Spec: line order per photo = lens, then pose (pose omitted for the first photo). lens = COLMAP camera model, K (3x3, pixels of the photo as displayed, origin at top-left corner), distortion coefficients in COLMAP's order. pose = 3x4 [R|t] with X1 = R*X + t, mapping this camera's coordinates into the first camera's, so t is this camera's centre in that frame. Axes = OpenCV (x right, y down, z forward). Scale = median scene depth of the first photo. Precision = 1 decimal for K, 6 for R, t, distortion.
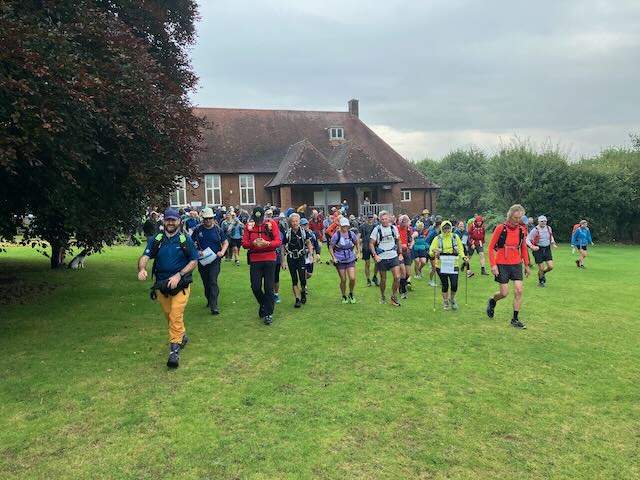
lens RADIAL K [[515.0, 0, 327.0], [0, 515.0, 227.9], [0, 0, 1]] dist [0.003409, -0.009003]
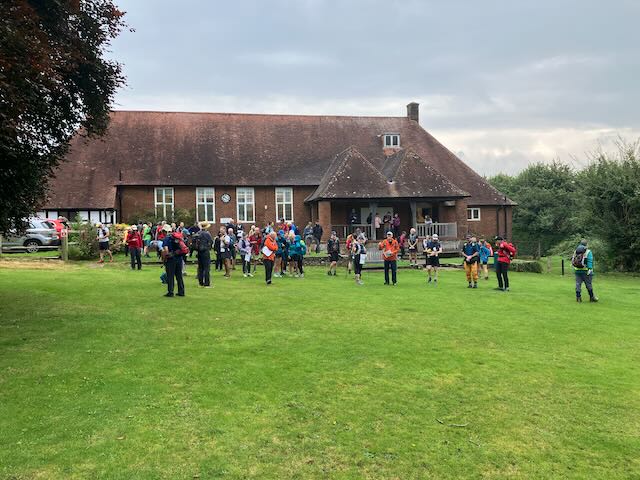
lens RADIAL K [[515.0, 0, 317.0], [0, 515.0, 232.8], [0, 0, 1]] dist [0.003409, -0.009003]
pose [[0.988616, 0.015949, -0.149615, 0.074713], [-0.020501, 0.999371, -0.028932, -0.008055], [0.149060, 0.031670, 0.988321, 0.380154]]
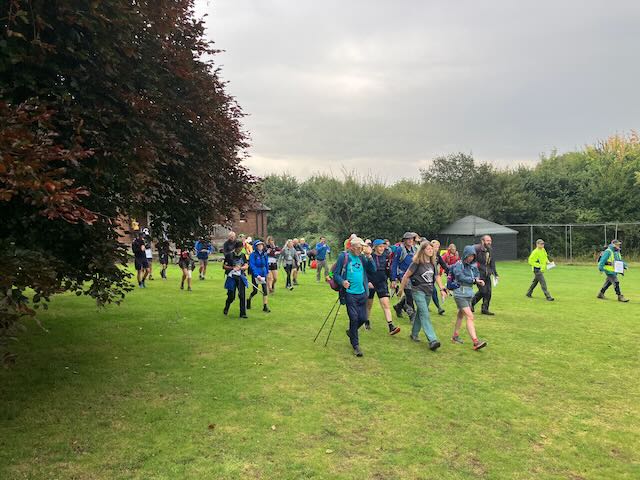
lens RADIAL K [[515.0, 0, 316.7], [0, 515.0, 226.5], [0, 0, 1]] dist [0.003409, -0.009003]
pose [[0.924962, 0.008332, 0.379968, -0.258625], [0.007576, 0.999157, -0.040351, -0.001768], [-0.379983, 0.040202, 0.924119, -0.031343]]
